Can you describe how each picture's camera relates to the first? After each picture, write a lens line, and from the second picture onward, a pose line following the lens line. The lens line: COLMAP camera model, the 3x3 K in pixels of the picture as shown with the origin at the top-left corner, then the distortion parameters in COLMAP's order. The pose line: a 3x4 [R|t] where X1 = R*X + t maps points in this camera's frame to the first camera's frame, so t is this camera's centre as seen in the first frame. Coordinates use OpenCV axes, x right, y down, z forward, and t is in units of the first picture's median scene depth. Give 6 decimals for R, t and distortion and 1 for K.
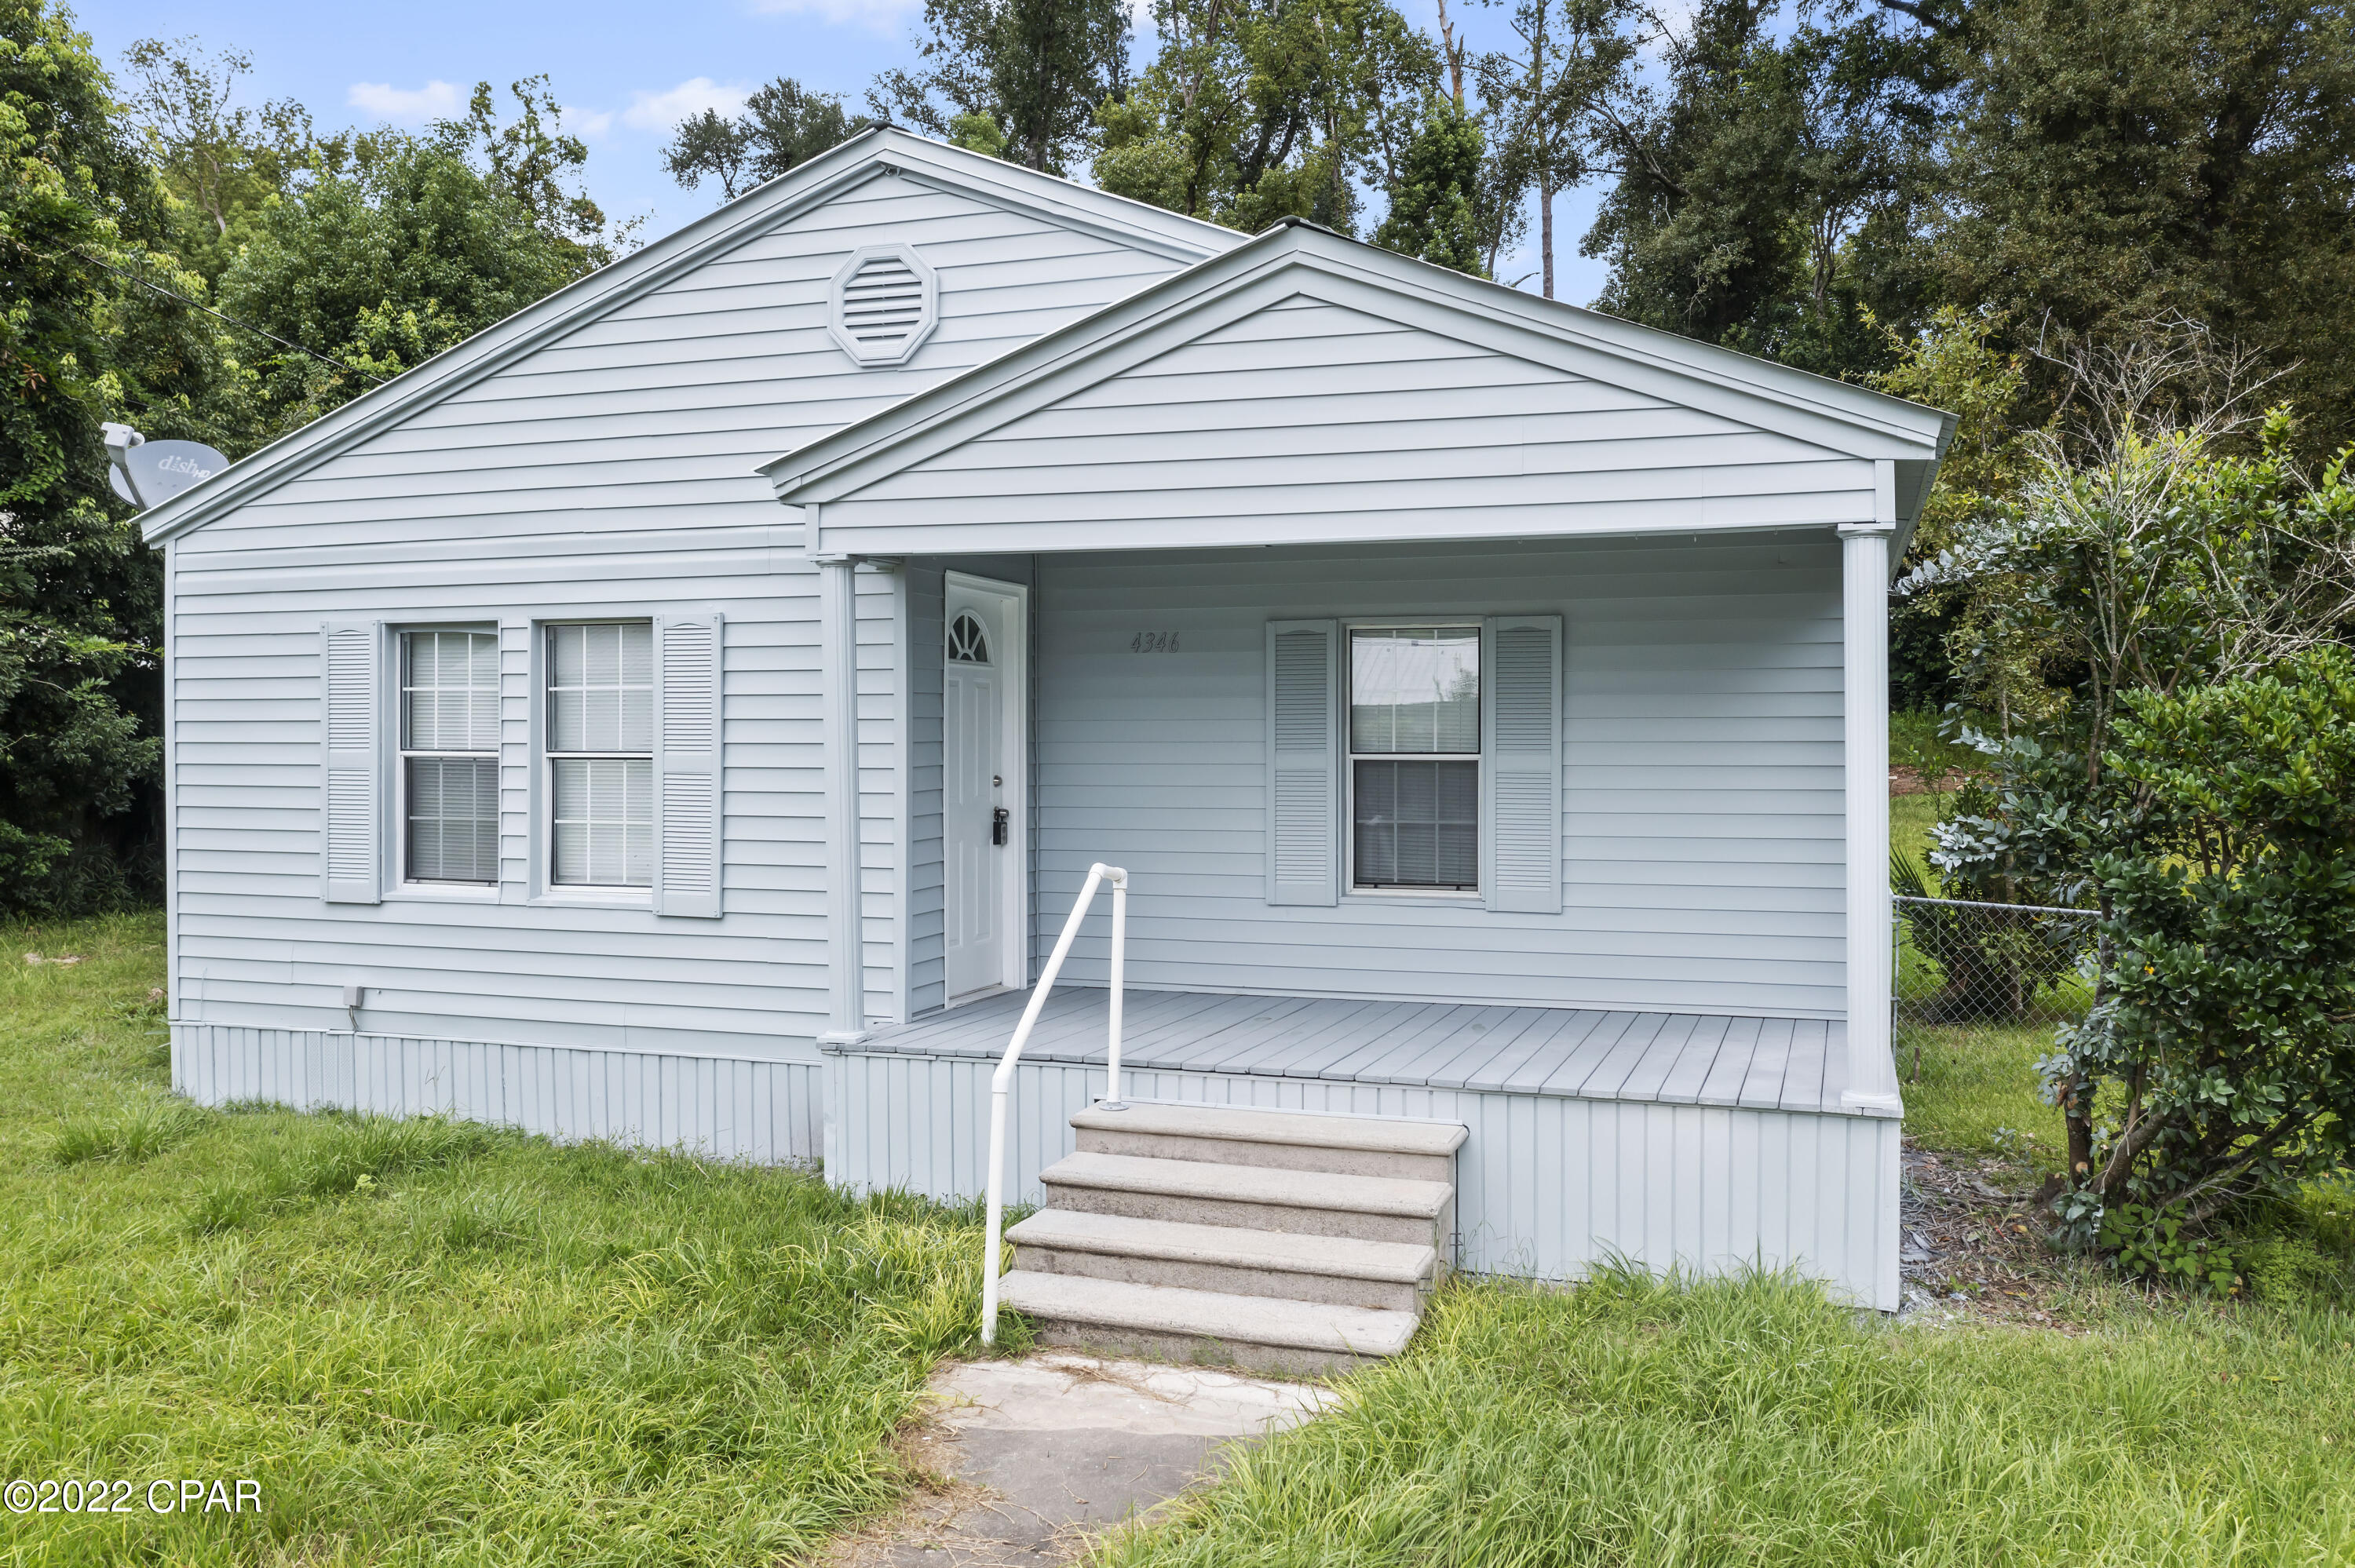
lens RADIAL K [[1866.6, 0, 1182.3], [0, 1866.6, 814.6], [0, 0, 1]] dist [-0.010798, -0.005195]
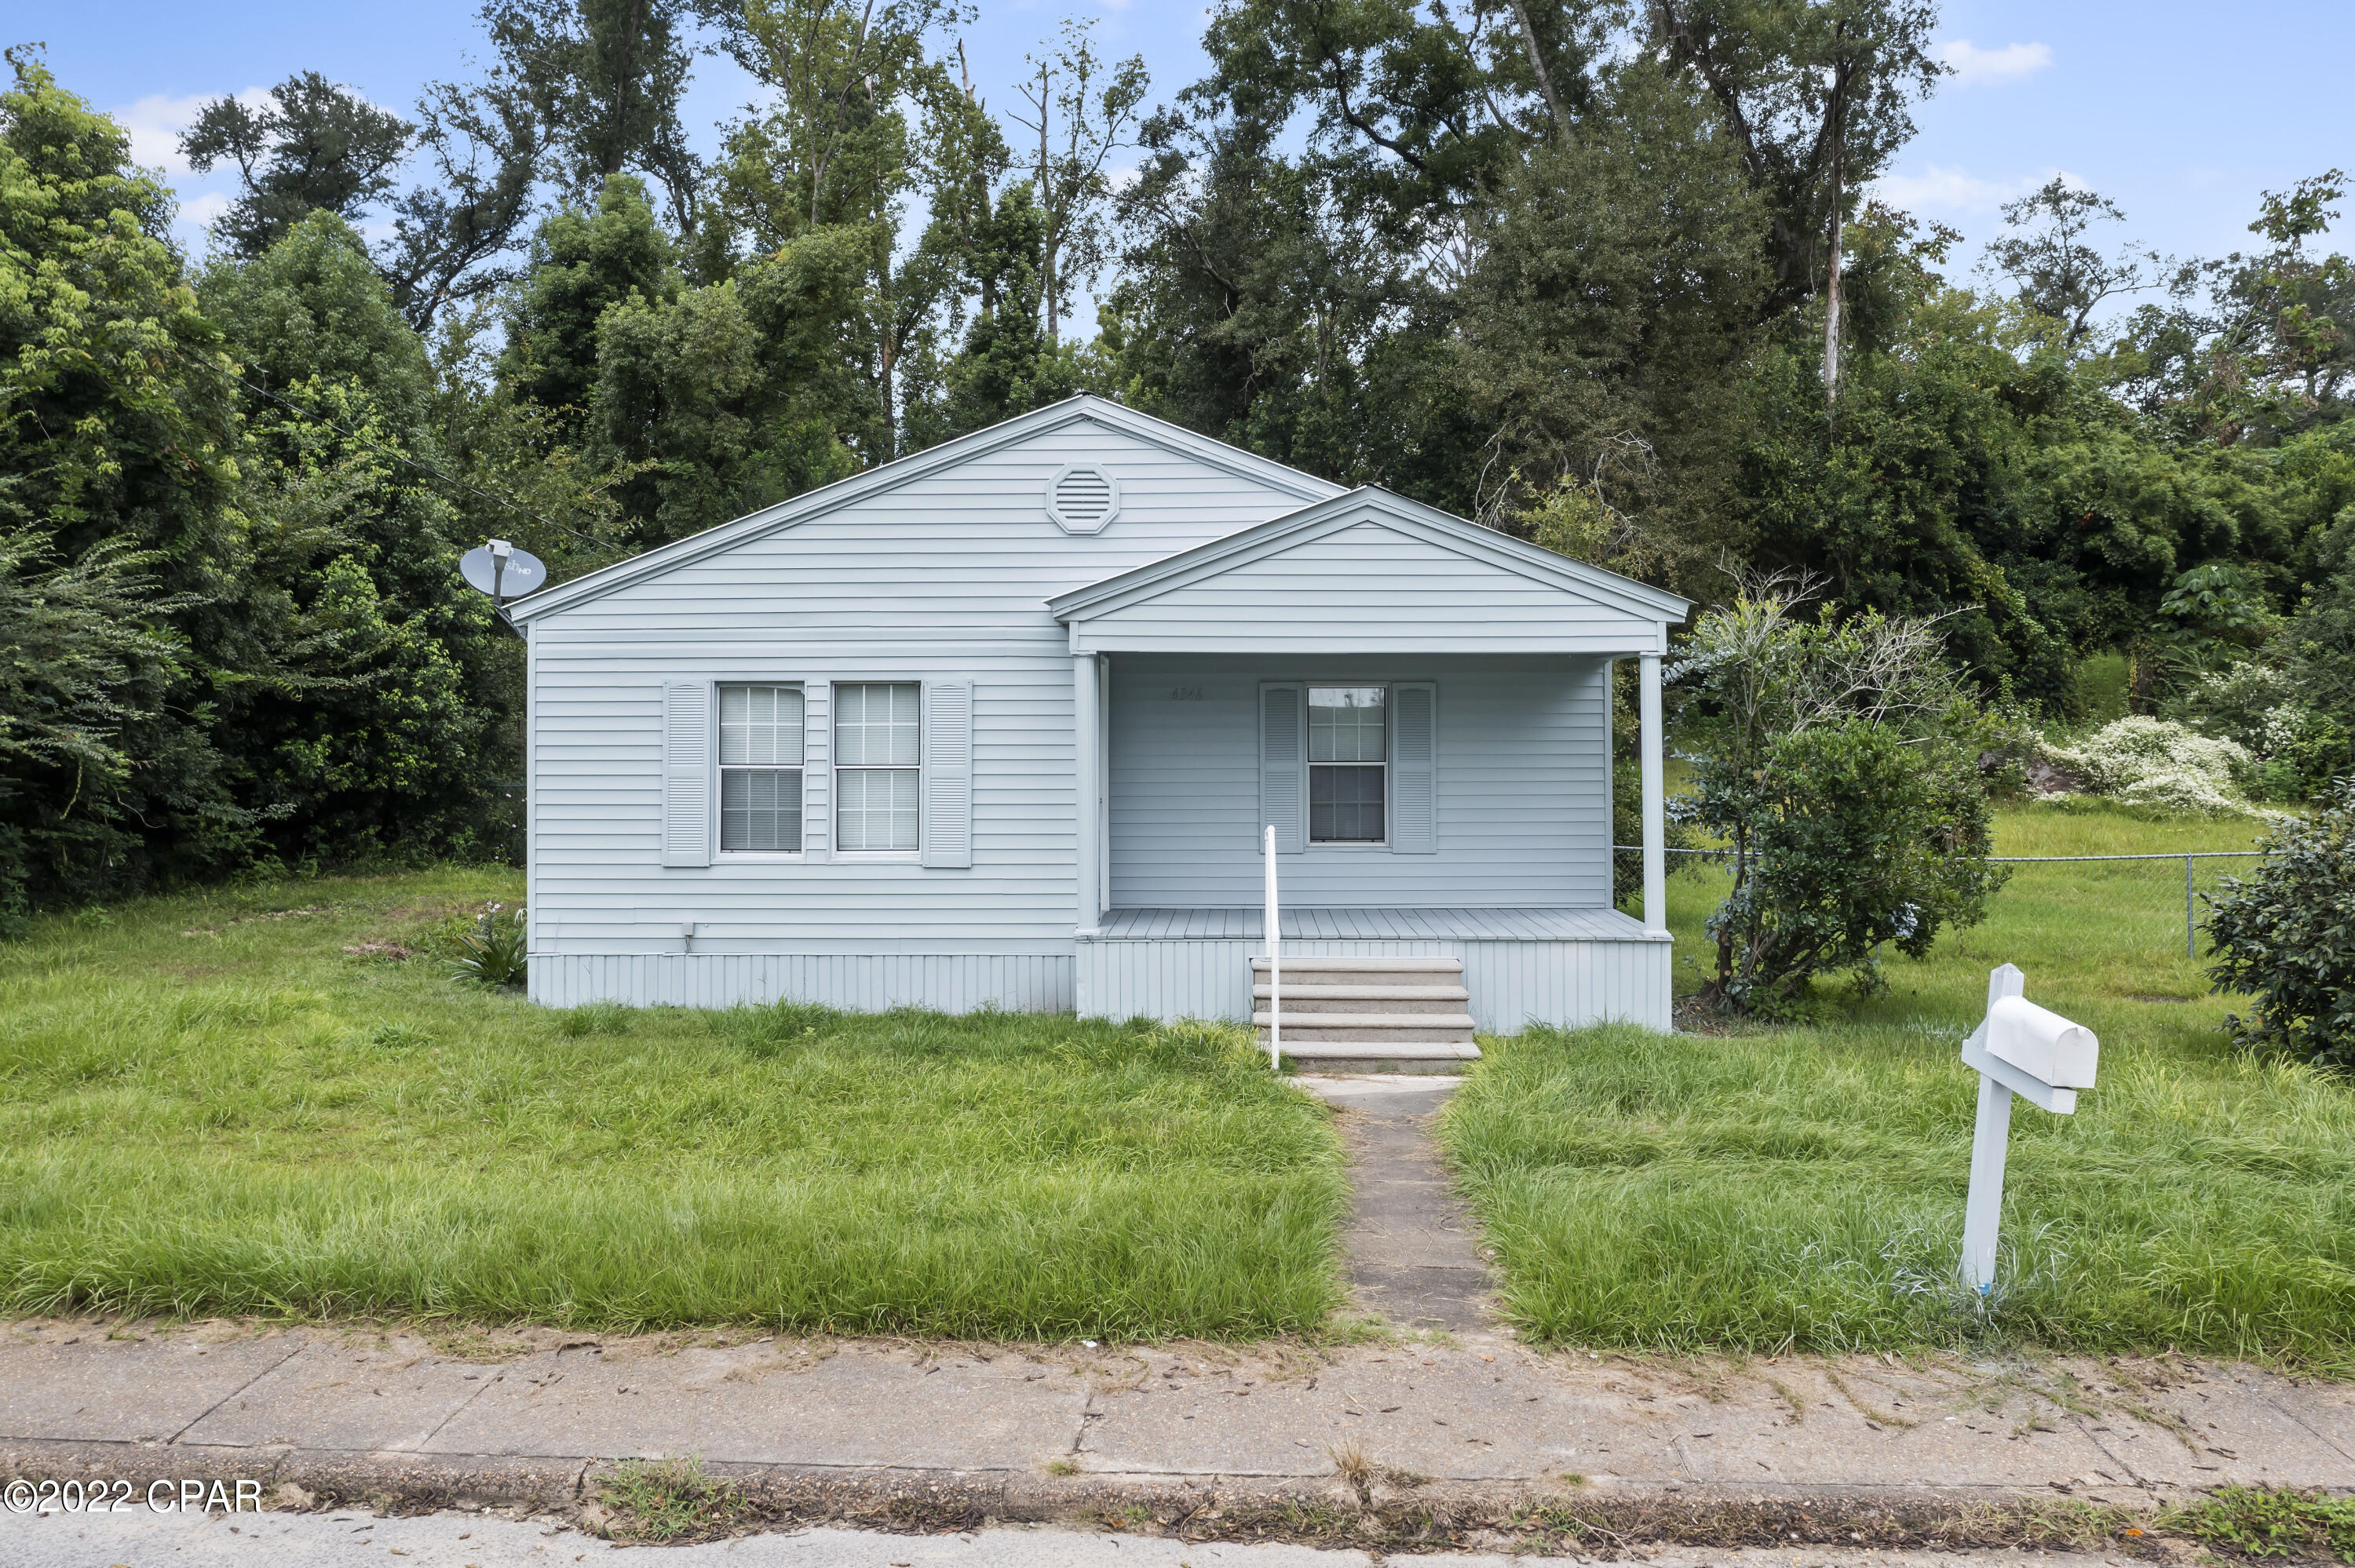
lens RADIAL K [[1867.7, 0, 1177.5], [0, 1867.7, 784.0], [0, 0, 1]] dist [-0.003465, -0.004426]
pose [[0.952307, -0.011835, 0.304913, -0.531863], [0.014755, 0.999865, -0.007276, -0.002439], [-0.304786, 0.011428, 0.952352, -0.557937]]
